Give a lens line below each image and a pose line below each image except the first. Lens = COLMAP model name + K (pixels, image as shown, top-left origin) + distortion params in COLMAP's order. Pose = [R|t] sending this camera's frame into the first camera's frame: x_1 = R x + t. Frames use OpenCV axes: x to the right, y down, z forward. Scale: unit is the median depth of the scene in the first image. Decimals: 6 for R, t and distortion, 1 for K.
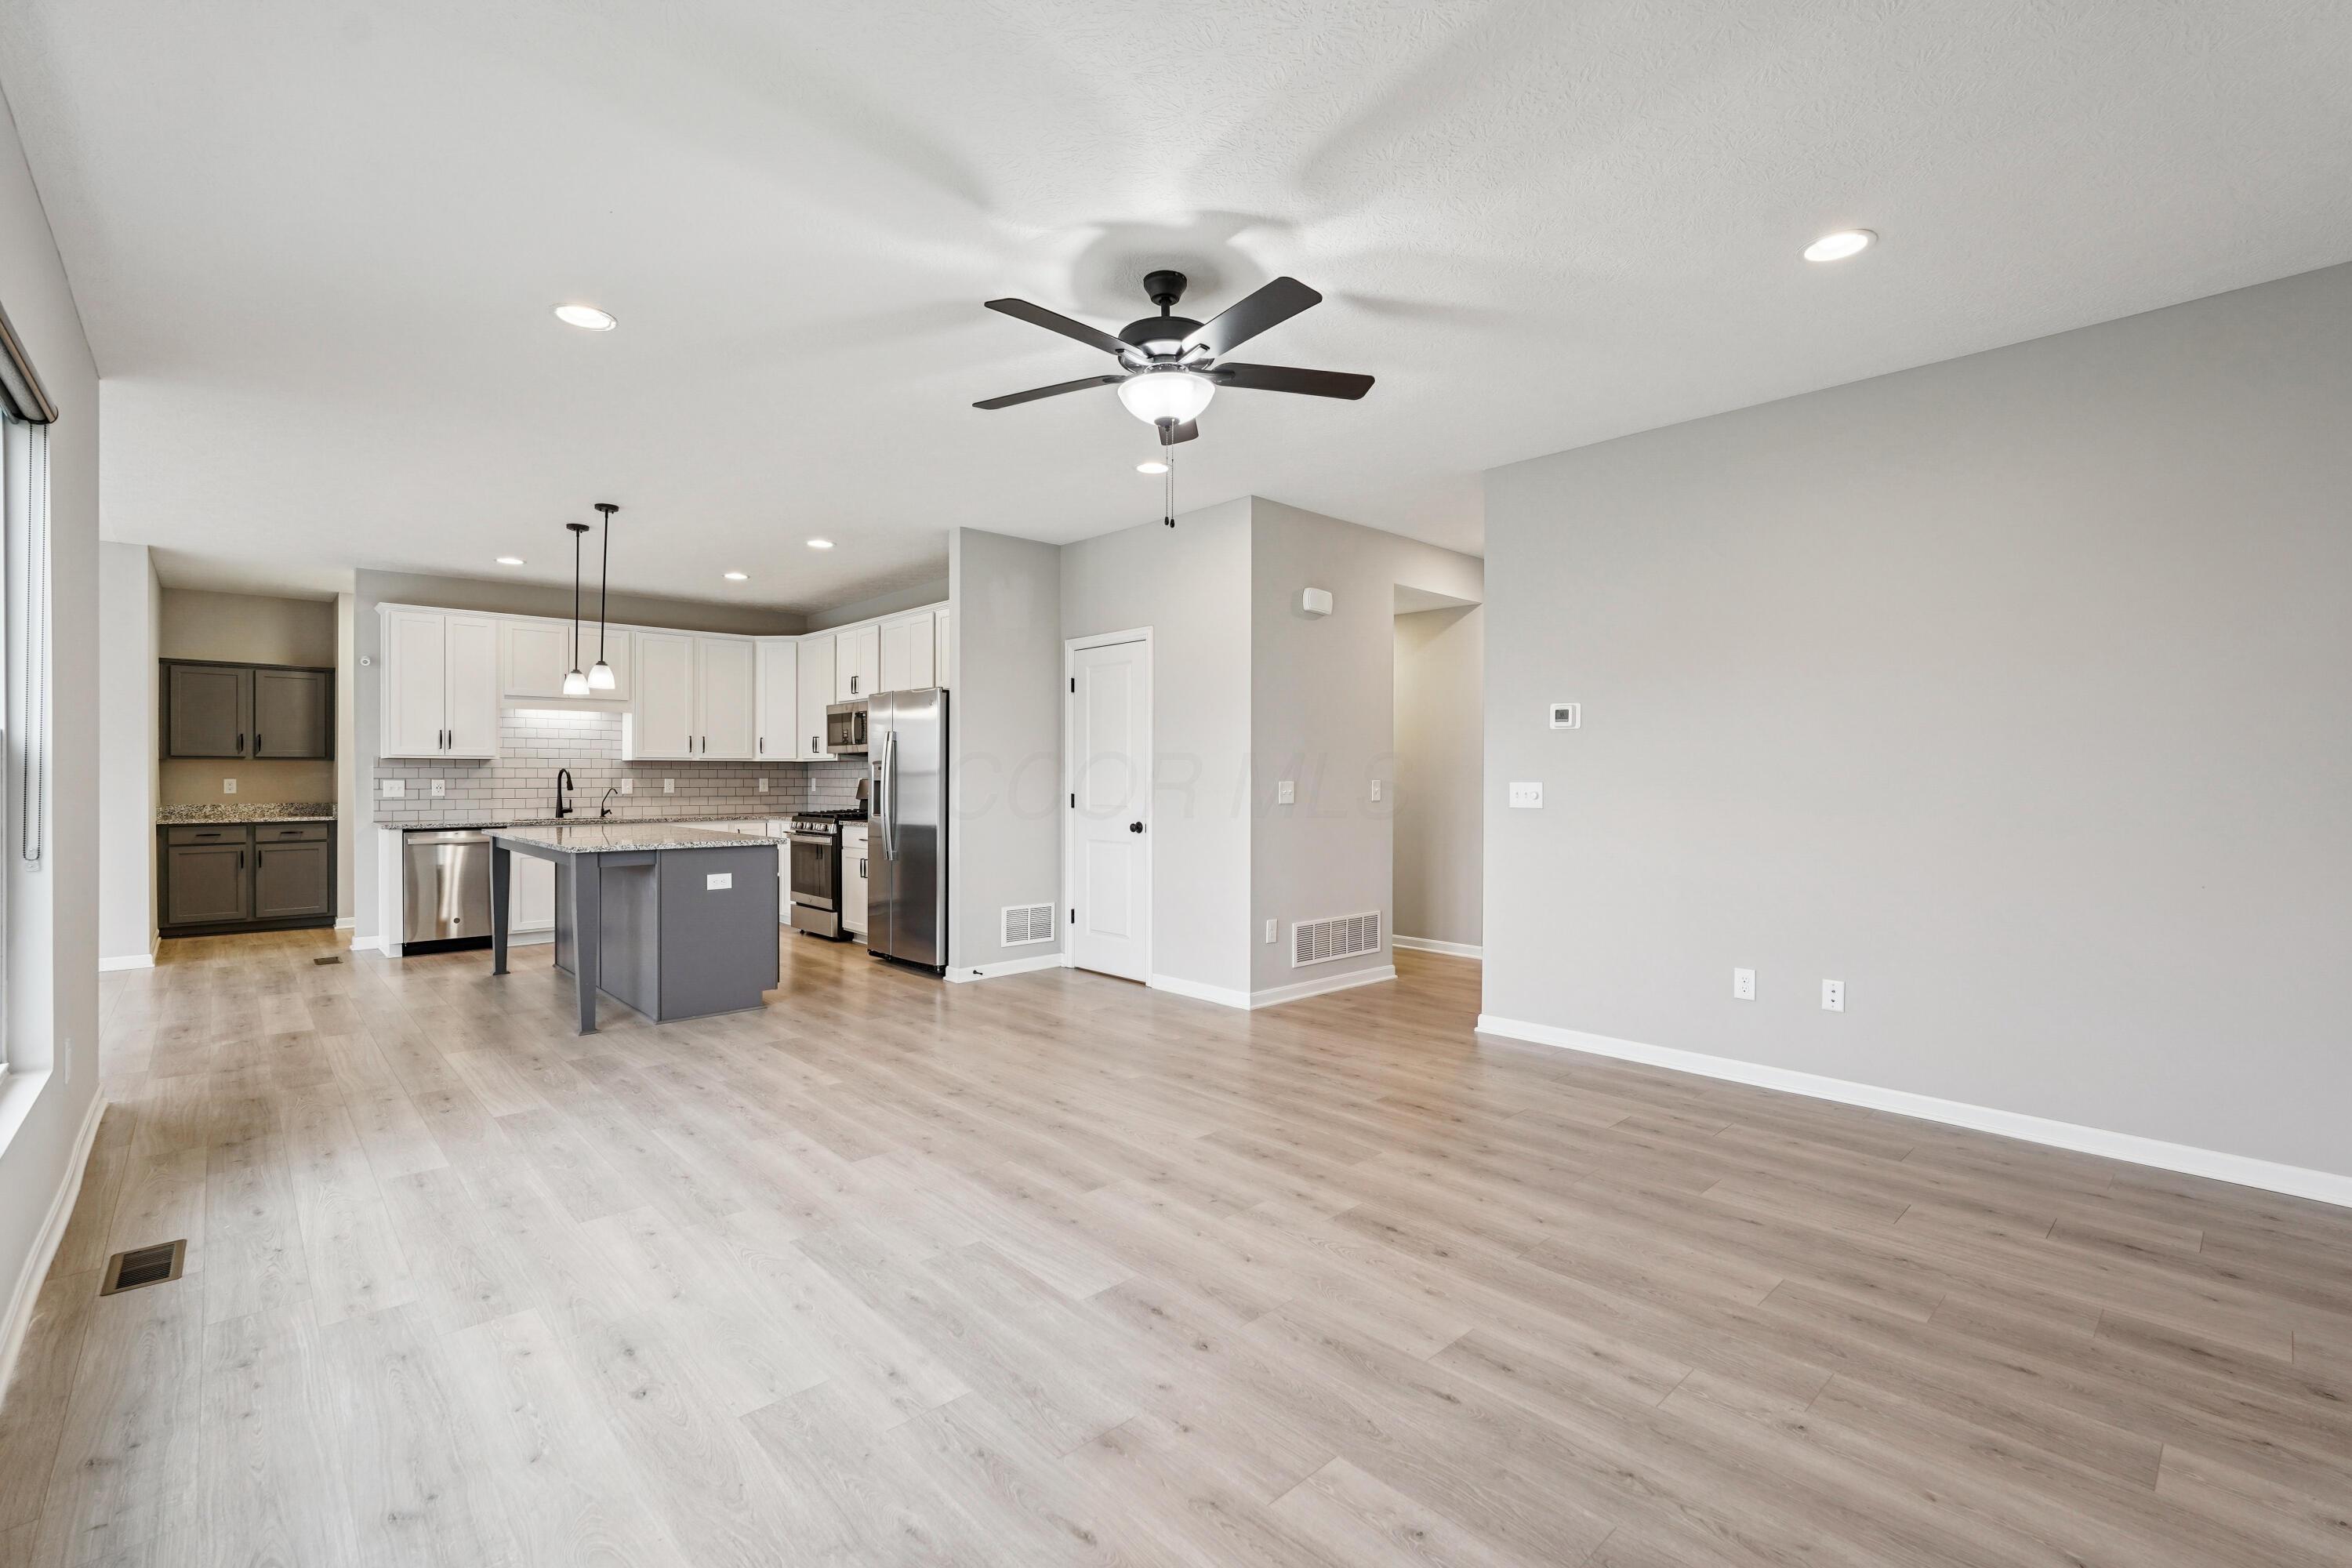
lens RADIAL K [[1044.2, 0, 1186.5], [0, 1044.2, 776.8], [0, 0, 1]] dist [-0.017525, 0.008068]
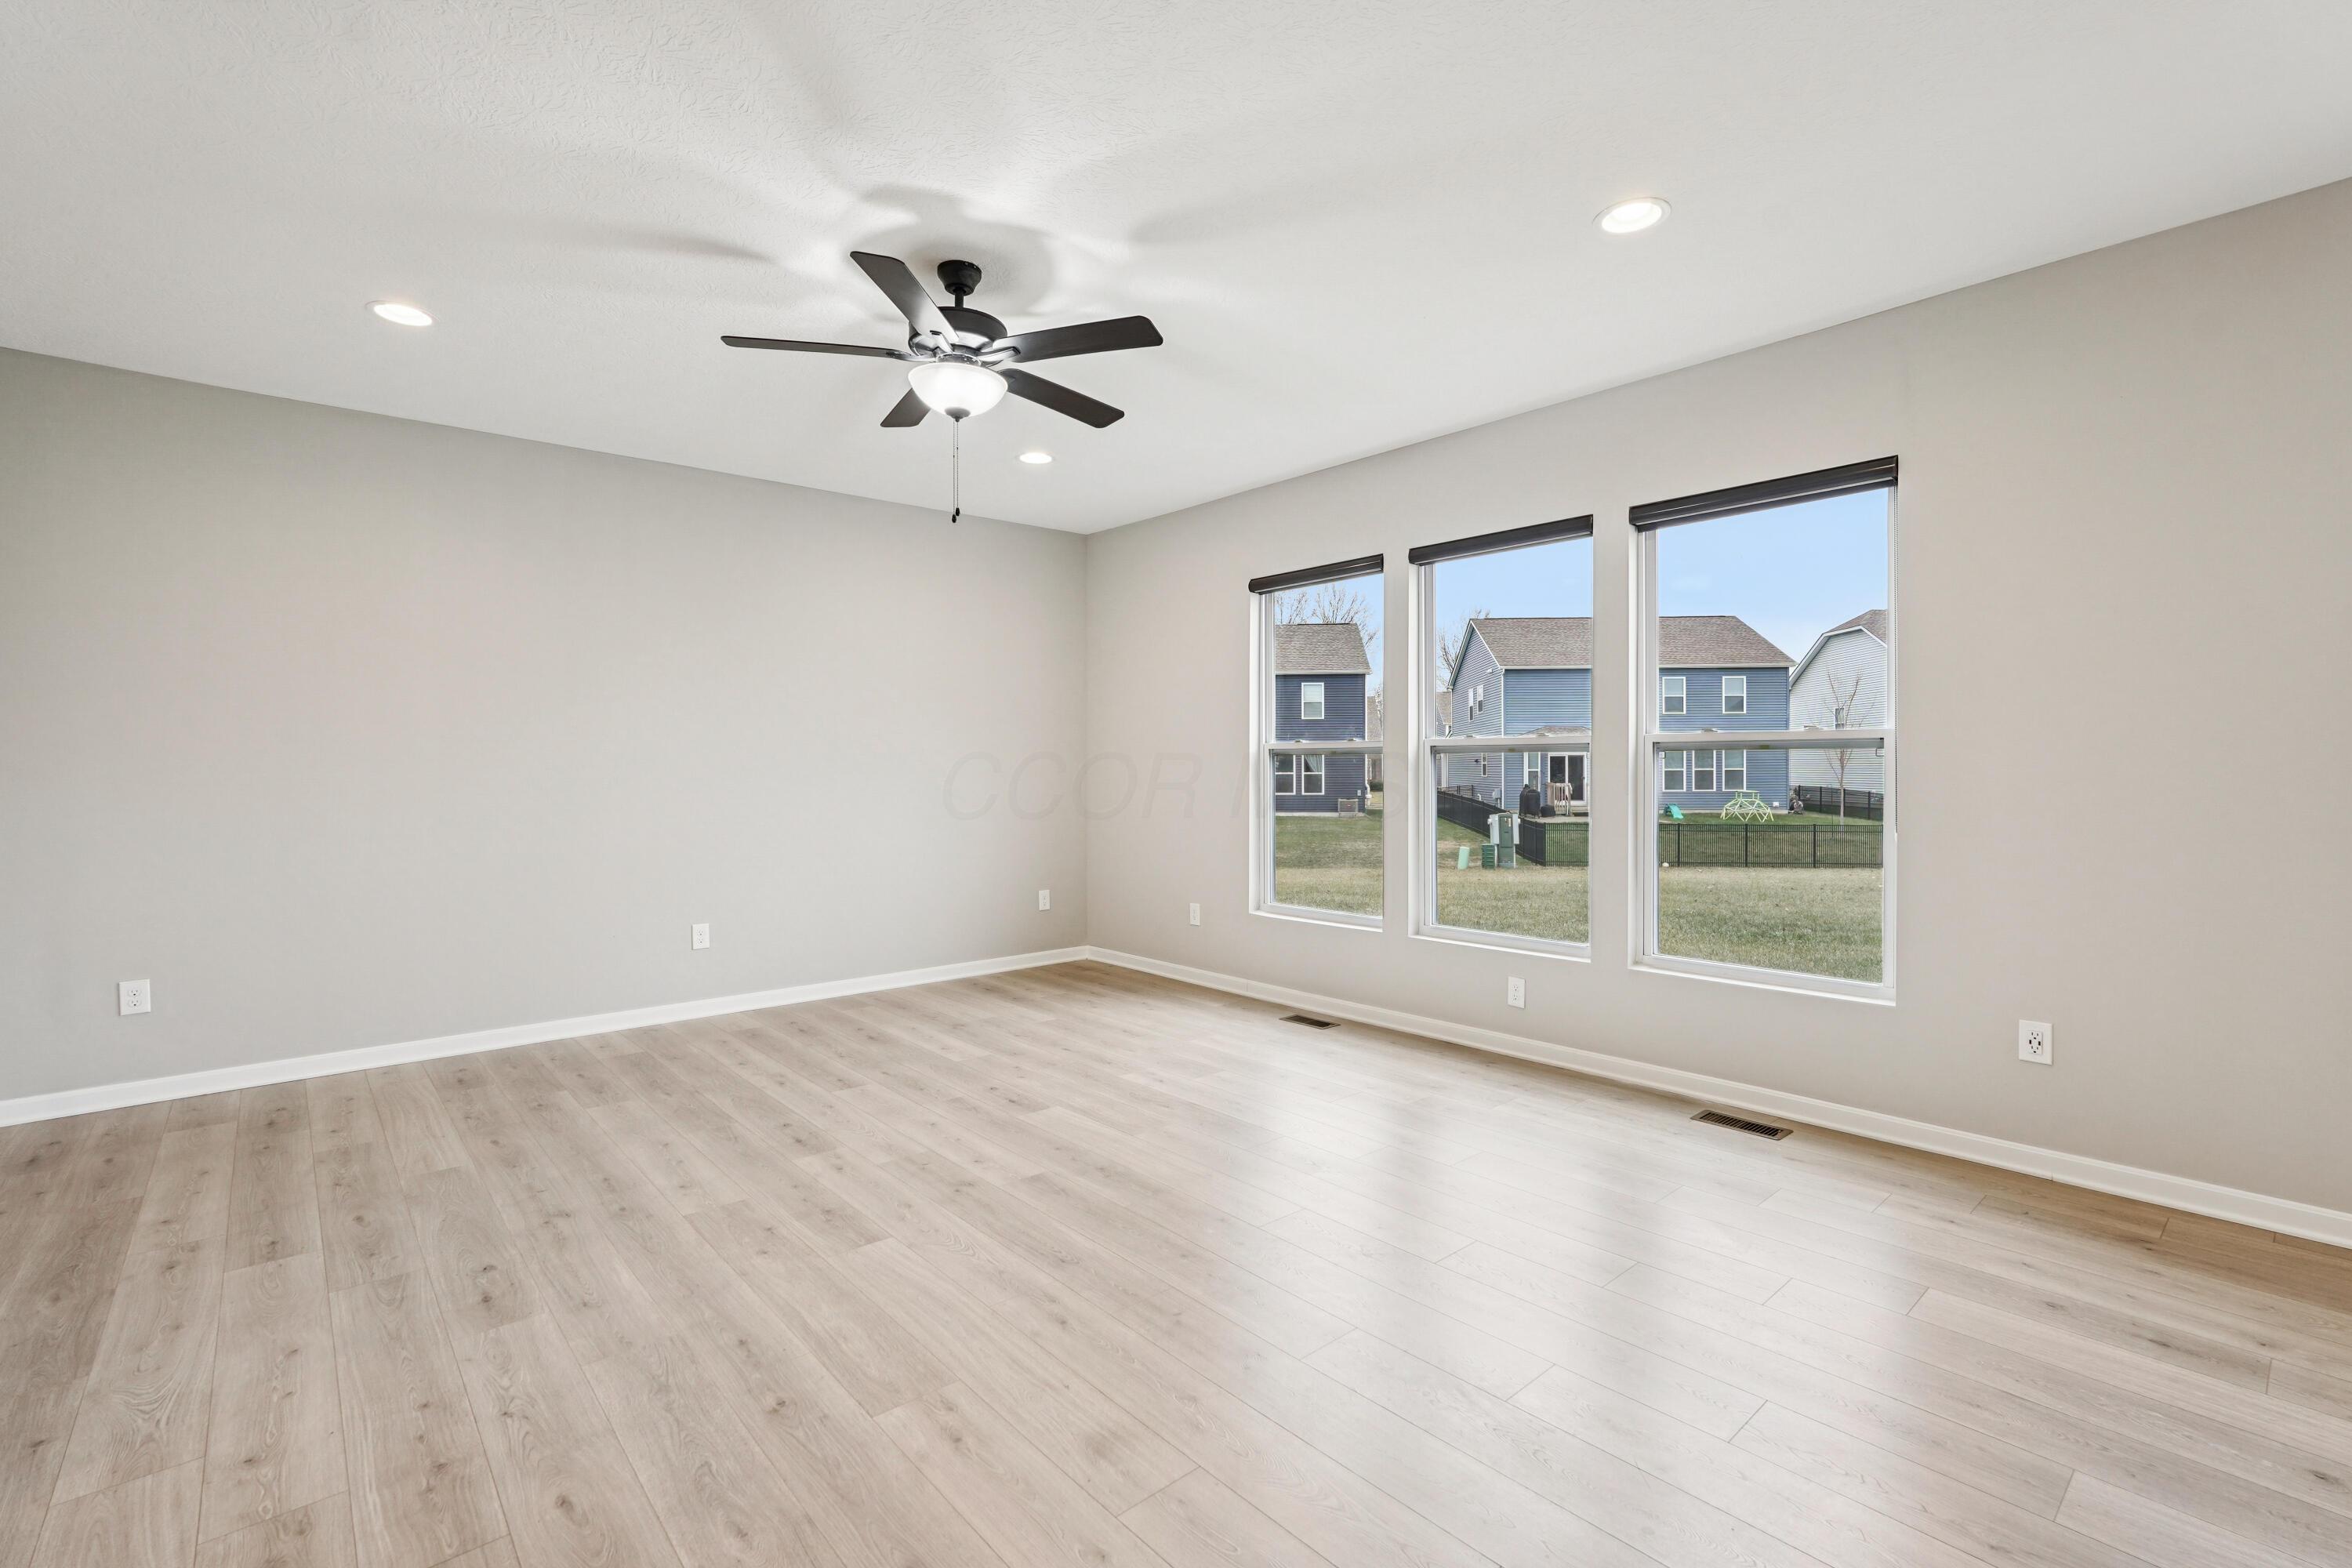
lens RADIAL K [[1044.2, 0, 1186.5], [0, 1044.2, 776.8], [0, 0, 1]] dist [-0.017525, 0.008068]
pose [[-0.999512, 0.003432, 0.031058, -0.272497], [0.003670, 0.999964, 0.007607, 0.001170], [-0.031031, 0.007717, -0.999489, 2.028204]]
